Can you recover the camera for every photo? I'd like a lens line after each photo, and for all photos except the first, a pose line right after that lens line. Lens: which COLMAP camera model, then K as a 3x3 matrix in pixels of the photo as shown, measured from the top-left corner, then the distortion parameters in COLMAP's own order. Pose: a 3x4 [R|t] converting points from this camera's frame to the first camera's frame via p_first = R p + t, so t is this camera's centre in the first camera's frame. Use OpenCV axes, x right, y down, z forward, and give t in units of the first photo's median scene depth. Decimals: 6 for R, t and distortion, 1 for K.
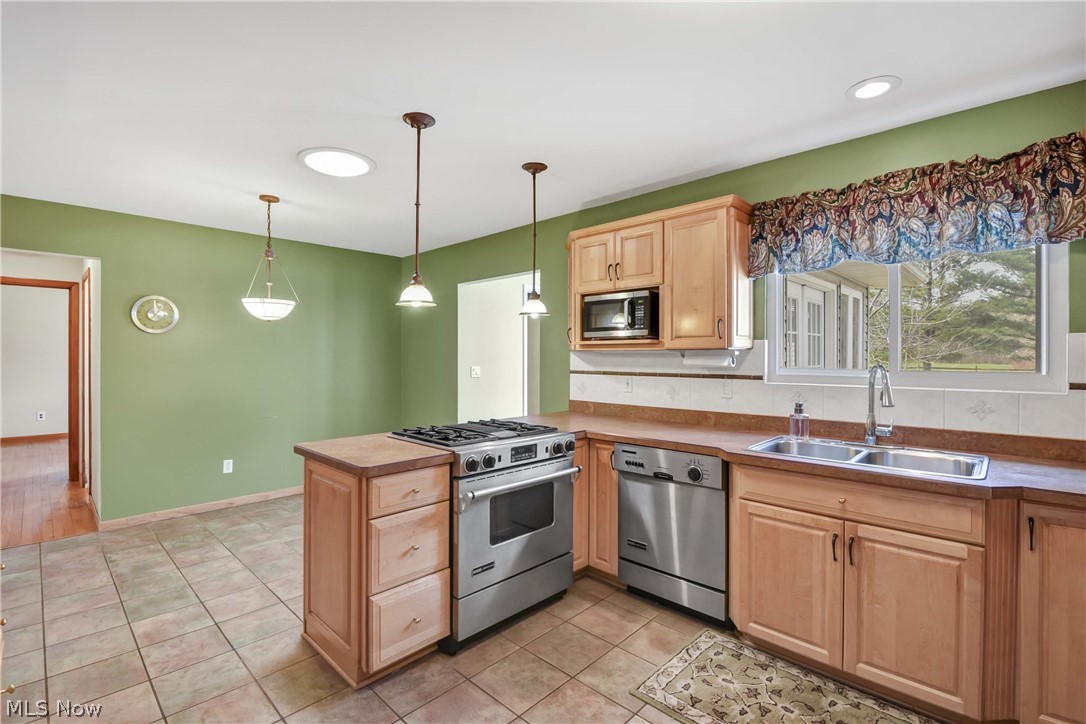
lens RADIAL K [[493.1, 0, 543.7], [0, 493.1, 357.0], [0, 0, 1]] dist [-0.003220, -0.000565]
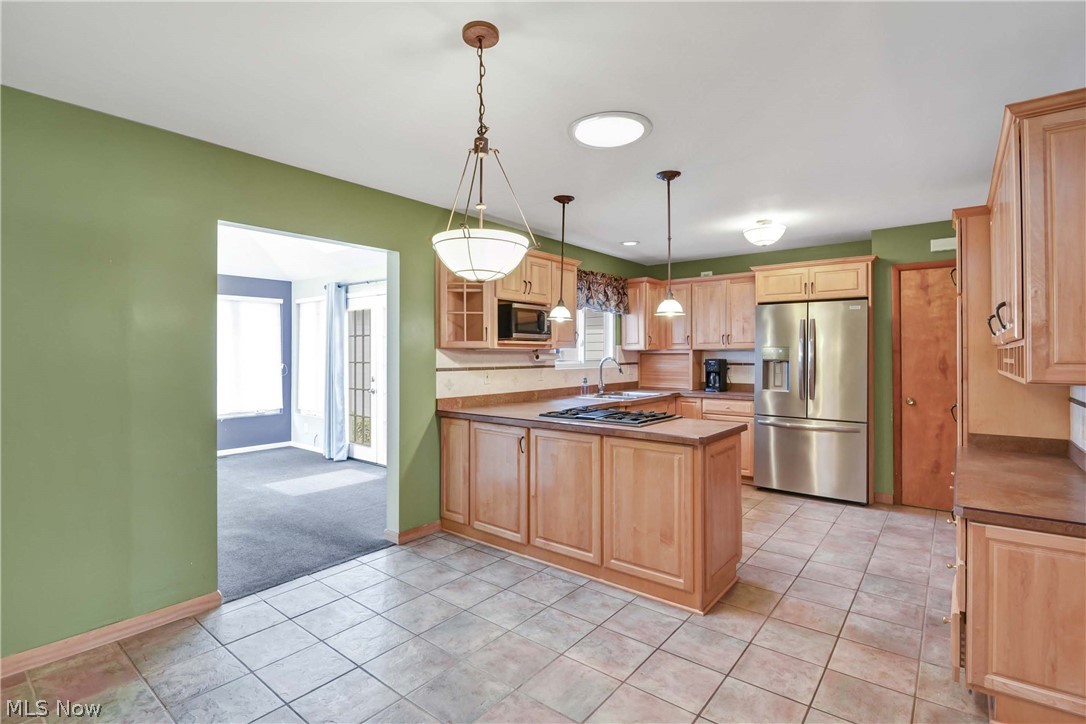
lens RADIAL K [[522.3, 0, 520.9], [0, 522.3, 351.0], [0, 0, 1]] dist [-0.000560, -0.000557]
pose [[-0.066320, 0.007815, 0.997768, -1.437470], [0.004972, 0.999959, -0.007502, 0.002509], [-0.997786, 0.004464, -0.066356, 1.323497]]
